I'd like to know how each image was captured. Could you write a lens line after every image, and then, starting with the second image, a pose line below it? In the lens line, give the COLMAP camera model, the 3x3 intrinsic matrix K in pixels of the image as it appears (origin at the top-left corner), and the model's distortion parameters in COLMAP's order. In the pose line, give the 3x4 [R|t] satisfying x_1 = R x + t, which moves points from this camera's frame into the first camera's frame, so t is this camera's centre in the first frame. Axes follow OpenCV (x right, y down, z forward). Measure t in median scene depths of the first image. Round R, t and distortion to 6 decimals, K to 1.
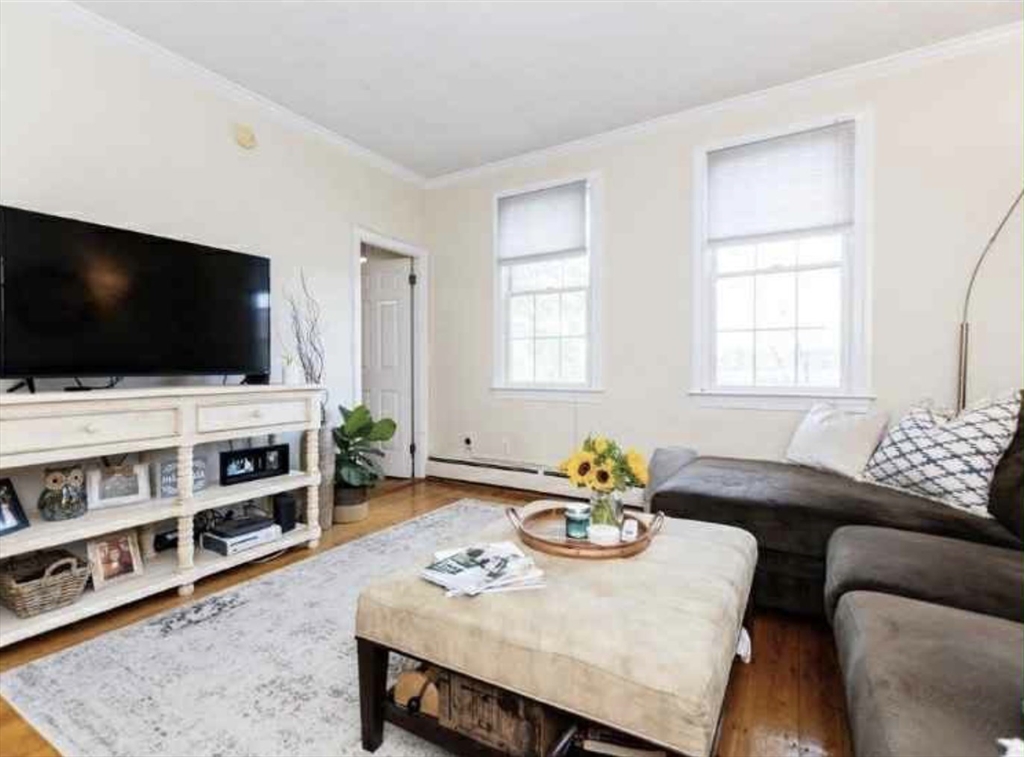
lens RADIAL K [[516.3, 0, 512.0], [0, 516.3, 378.5], [0, 0, 1]] dist [0.022229, 0.000388]
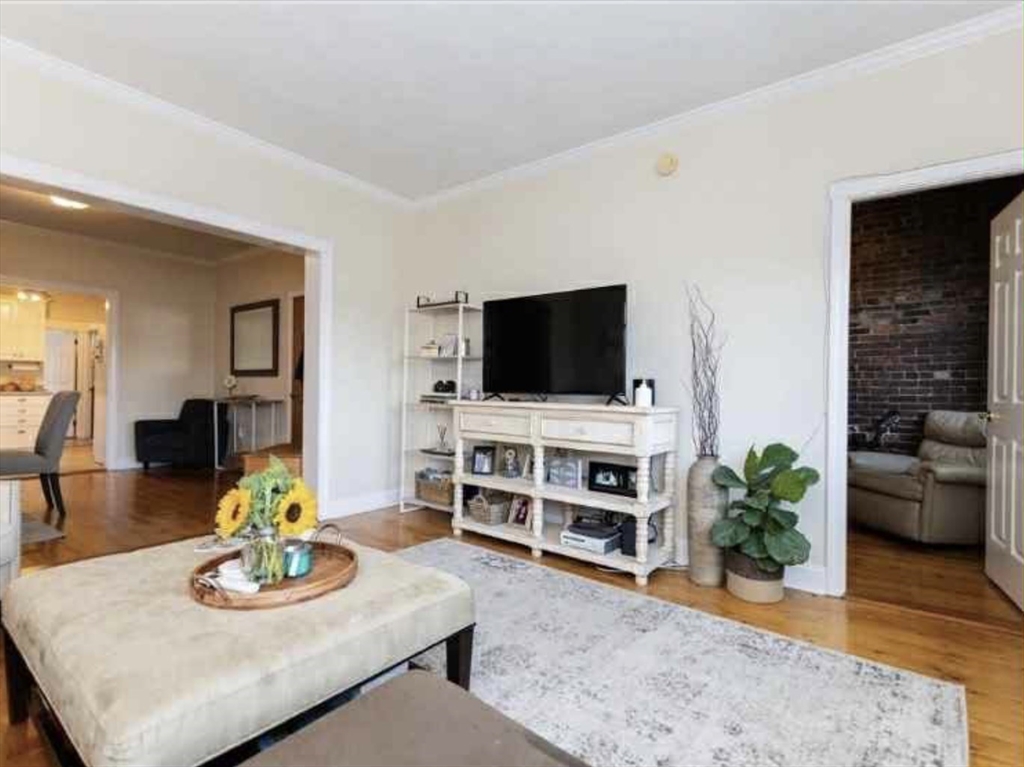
lens RADIAL K [[520.2, 0, 512.0], [0, 520.2, 383.5], [0, 0, 1]] dist [-0.002155, 0.000022]
pose [[-0.161538, 0.000306, -0.986866, 0.636446], [-0.031649, 0.999484, 0.005490, -0.034191], [0.986359, 0.032120, -0.161445, 1.020023]]
